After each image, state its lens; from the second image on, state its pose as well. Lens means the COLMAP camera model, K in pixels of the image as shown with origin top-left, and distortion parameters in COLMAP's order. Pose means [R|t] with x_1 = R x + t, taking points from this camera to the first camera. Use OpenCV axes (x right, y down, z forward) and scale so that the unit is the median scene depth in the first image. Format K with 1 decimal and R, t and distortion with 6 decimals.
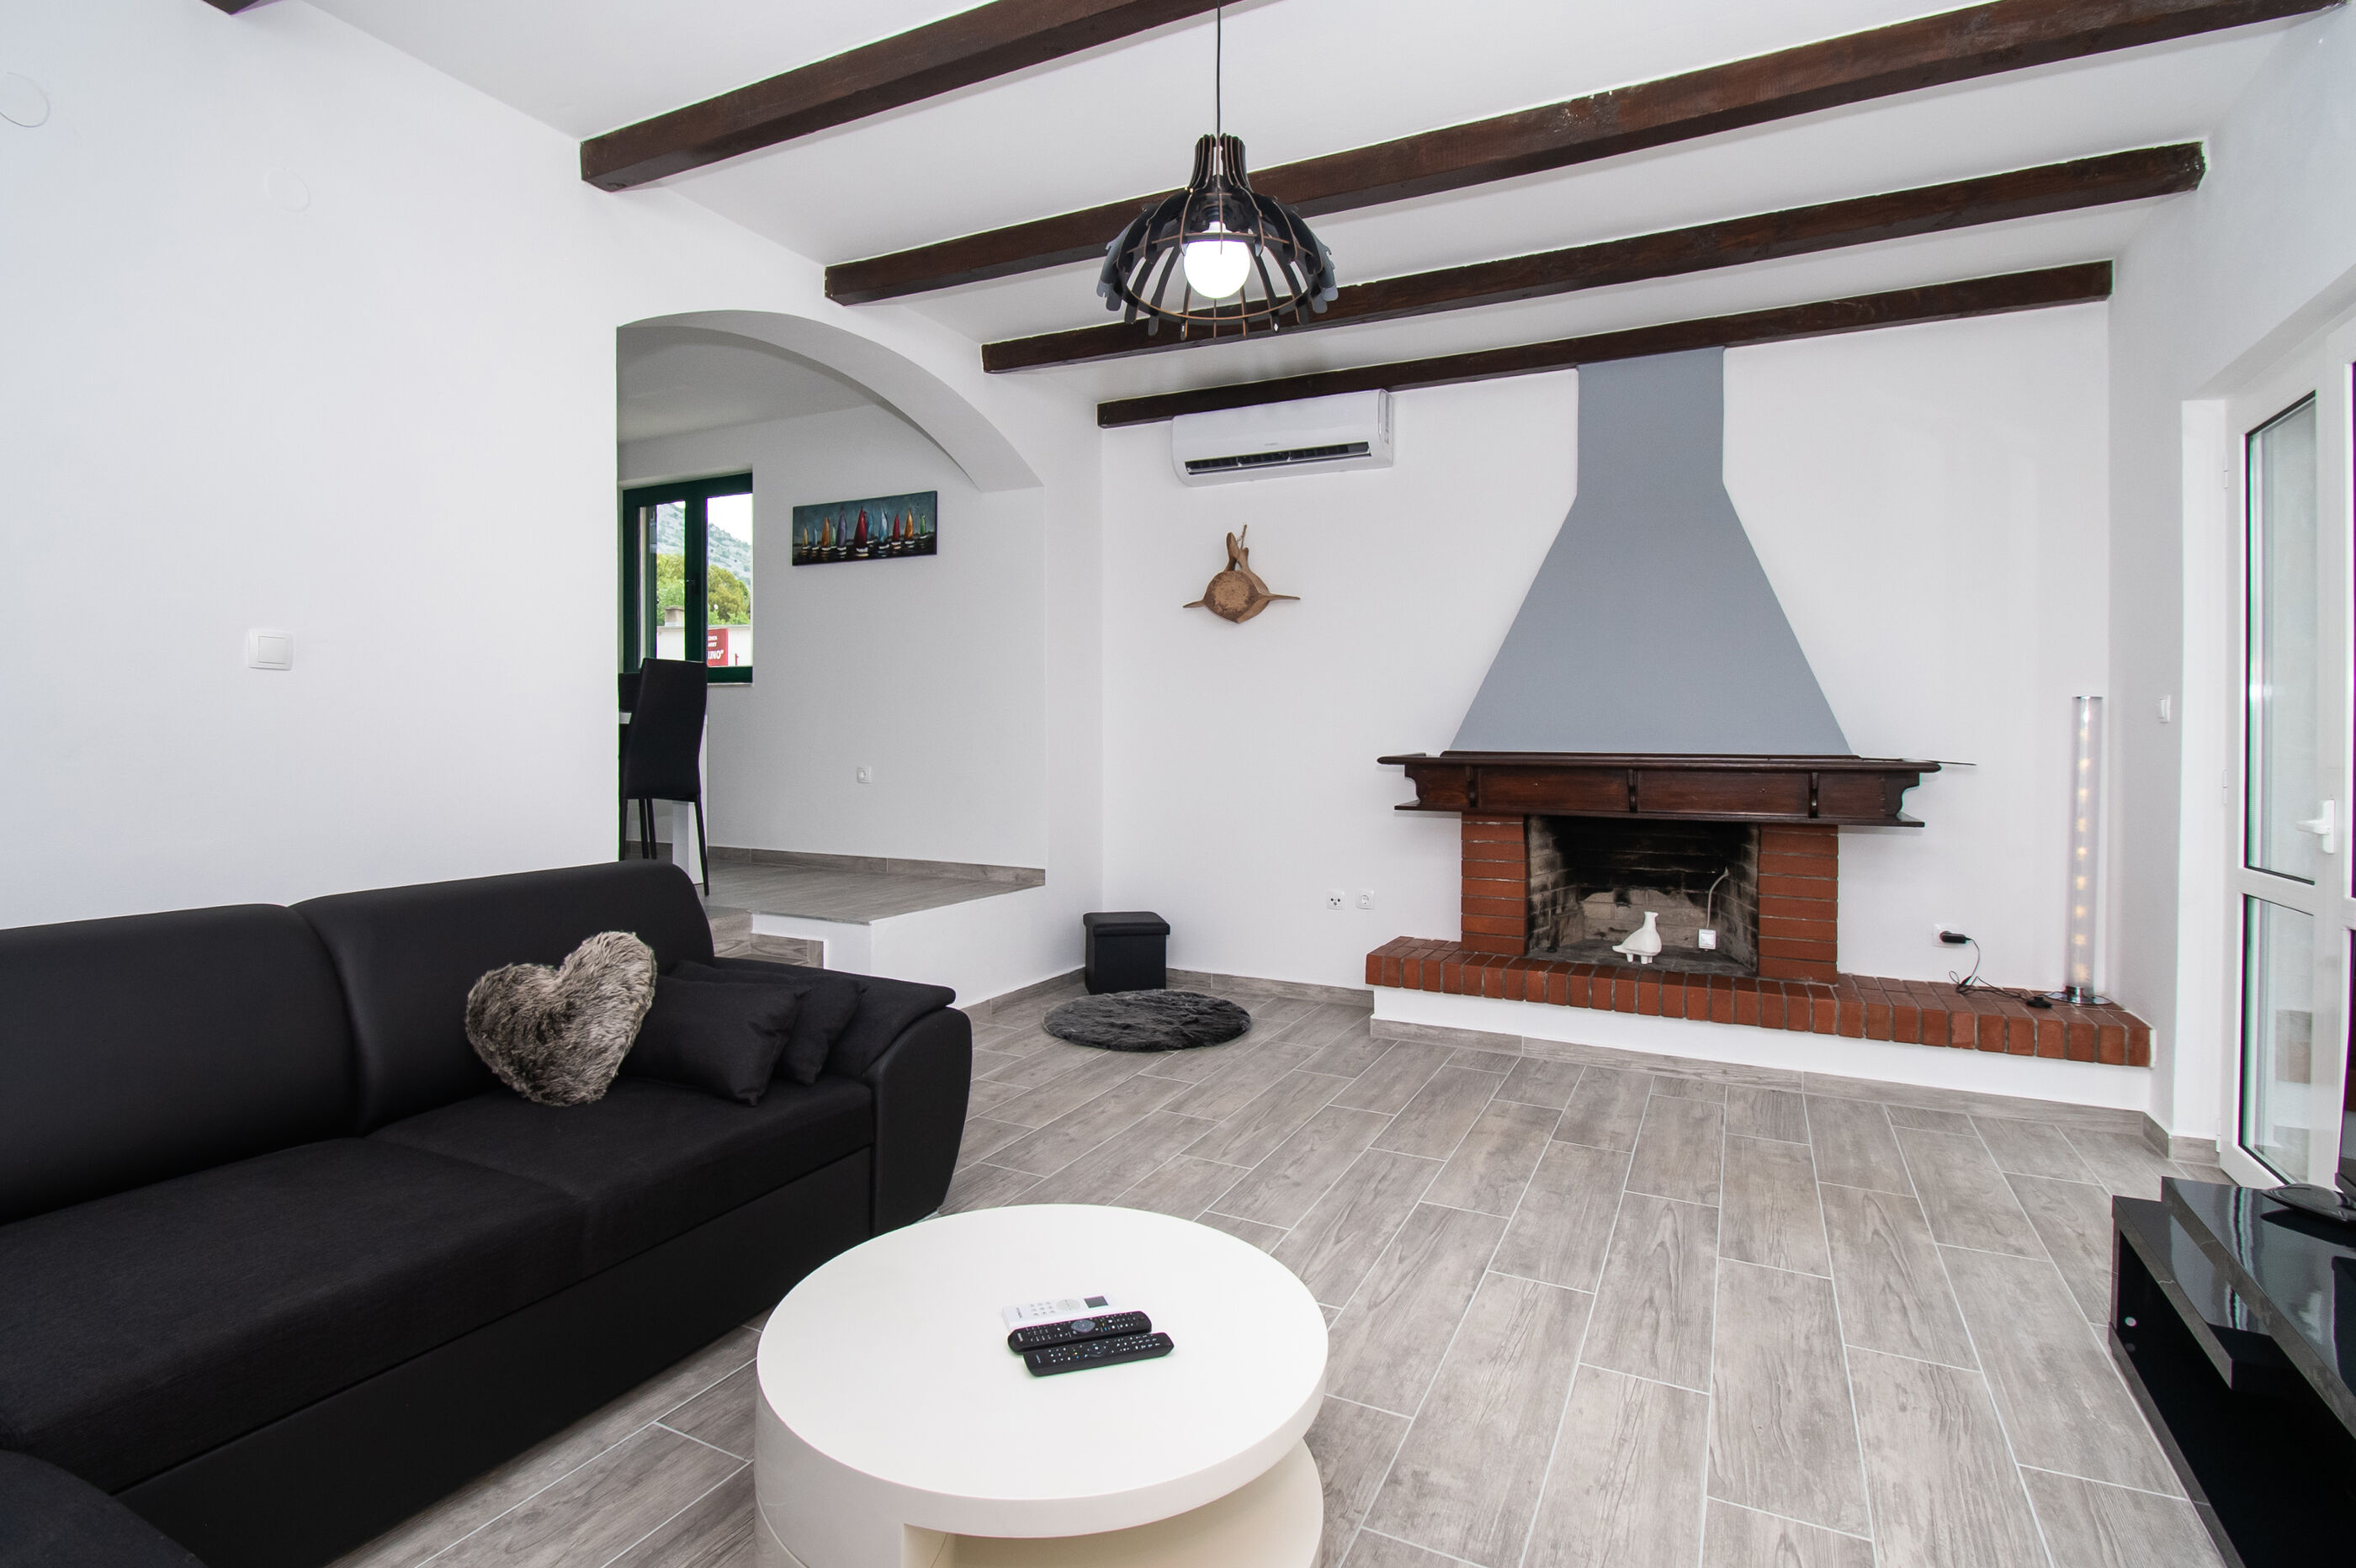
lens RADIAL K [[1087.0, 0, 1189.2], [0, 1087.0, 743.6], [0, 0, 1]] dist [0.023322, -0.022185]
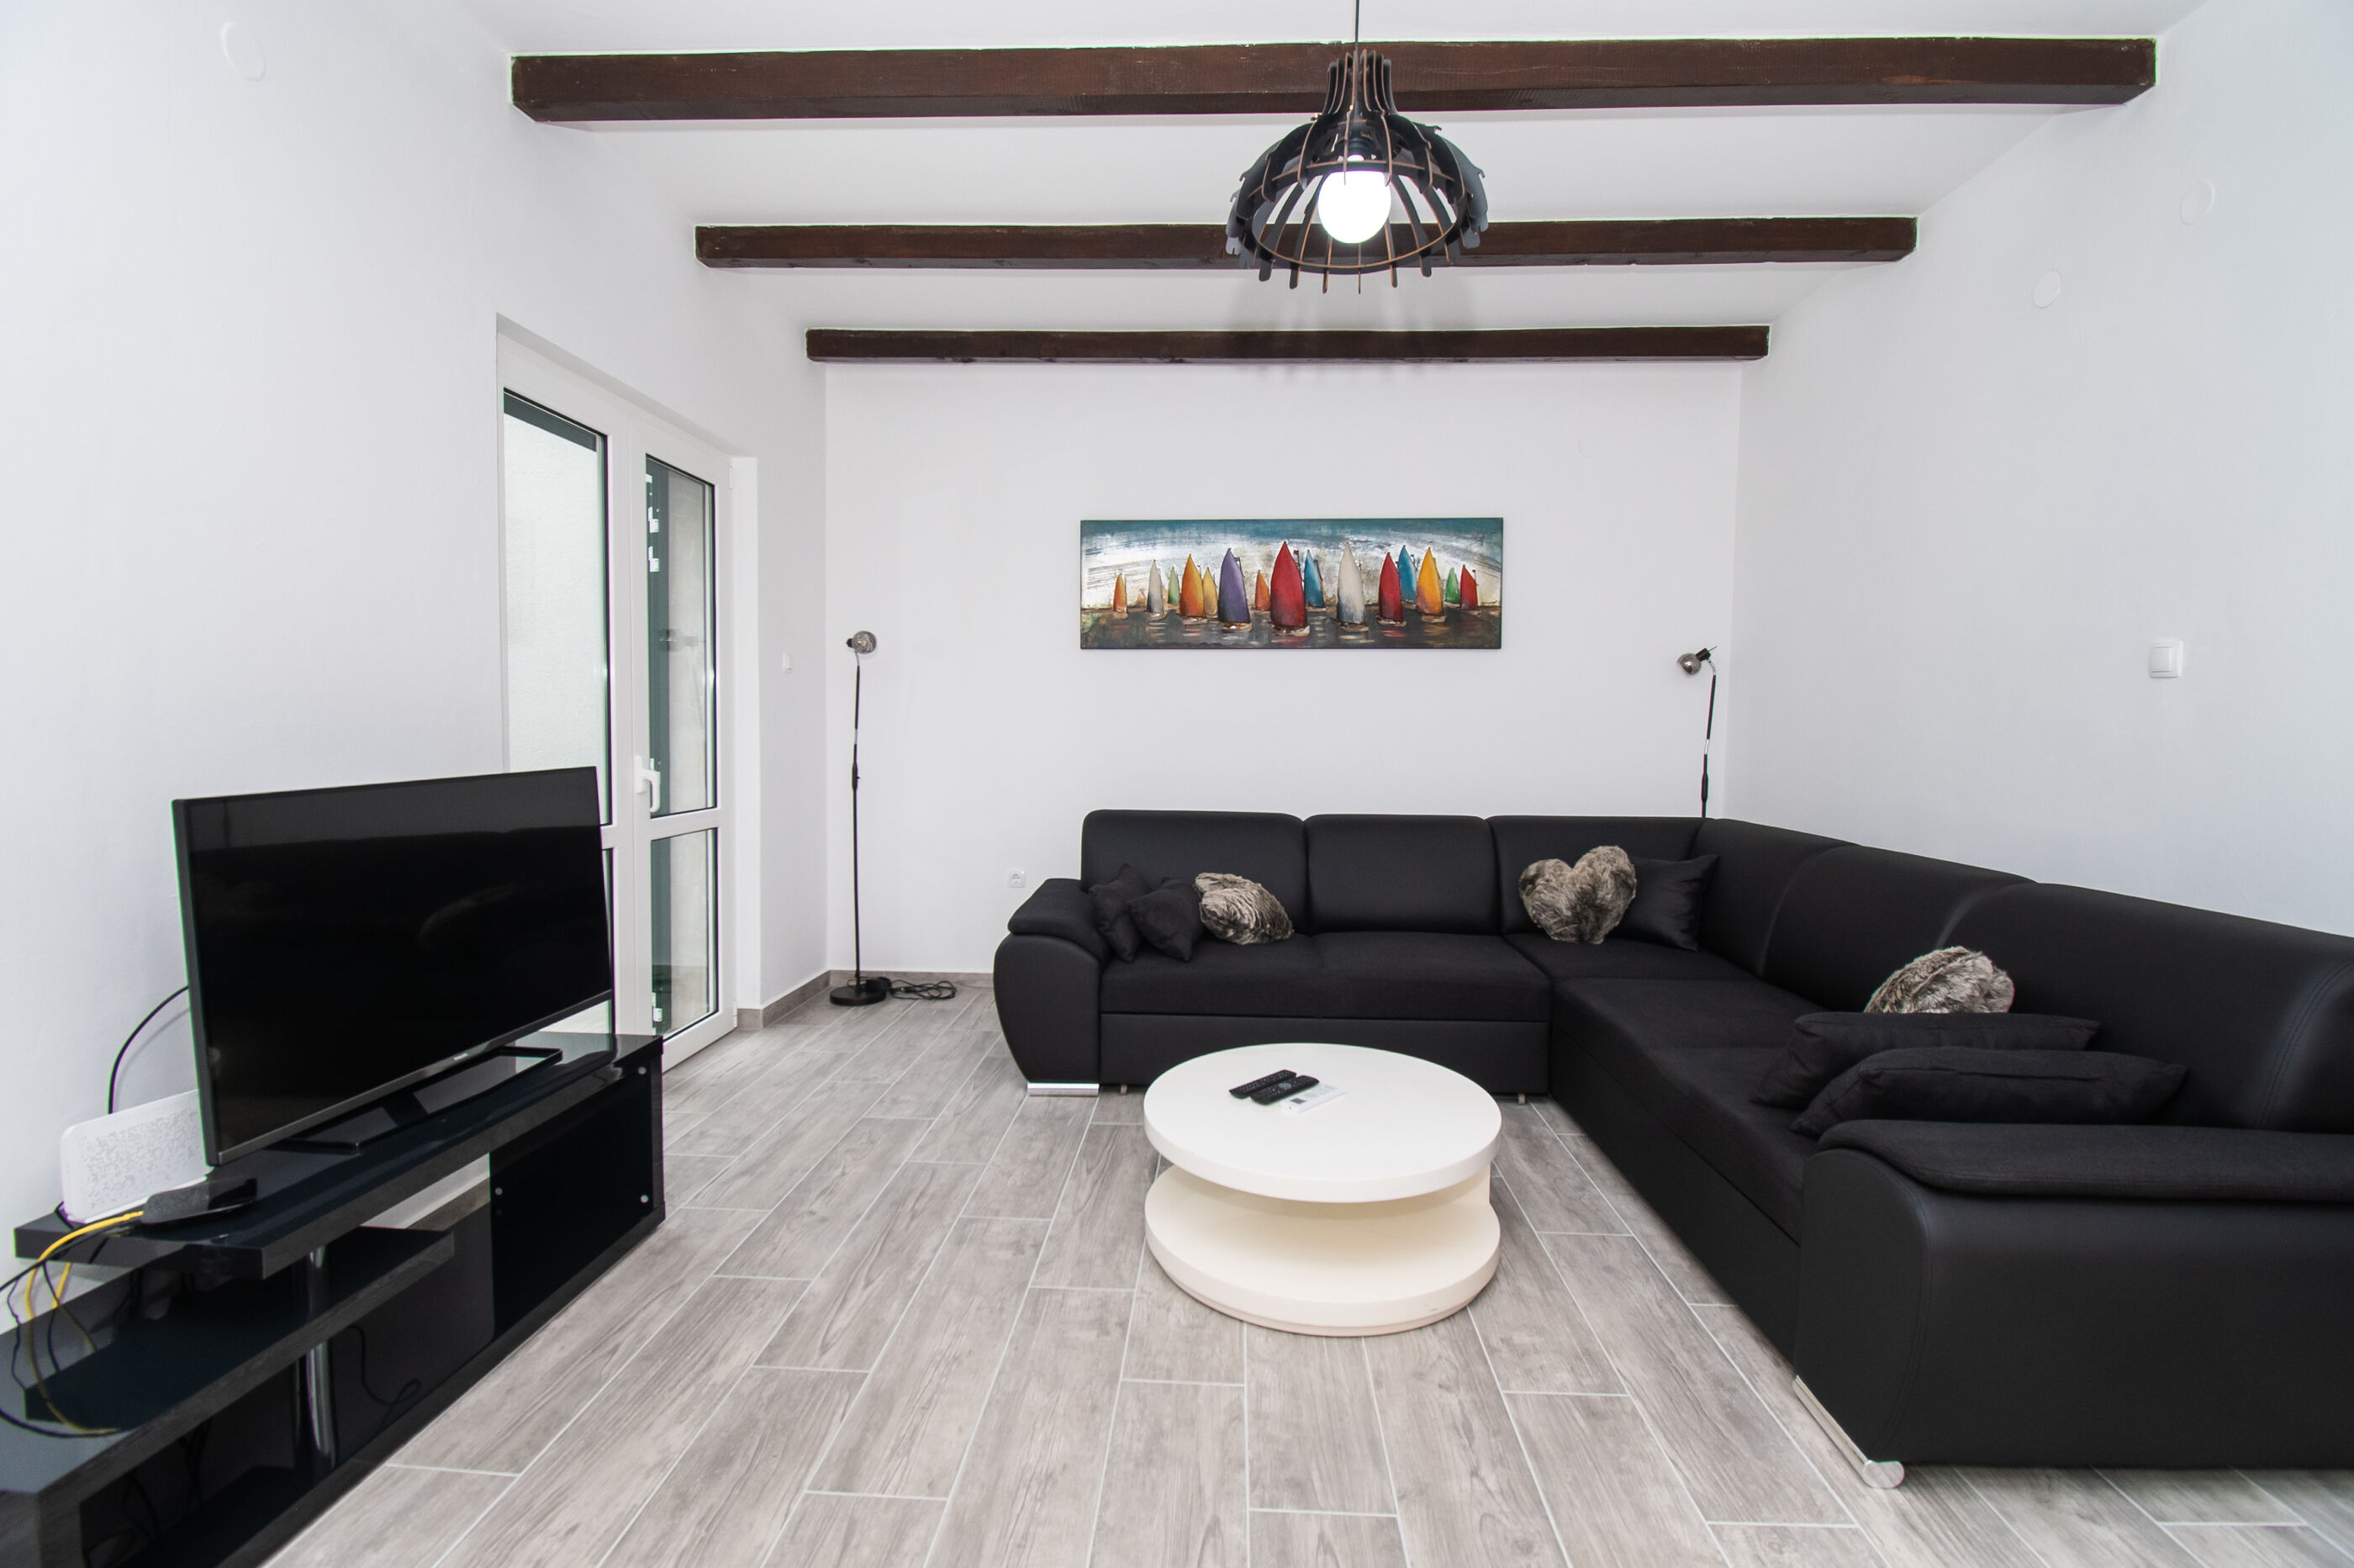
lens RADIAL K [[1066.1, 0, 1170.6], [0, 1066.1, 740.2], [0, 0, 1]] dist [0.011946, -0.020689]
pose [[-0.919338, -0.013552, -0.393236, 0.283165], [-0.021195, 0.999661, 0.015100, -0.005643], [0.392898, 0.022217, -0.919314, 0.963444]]
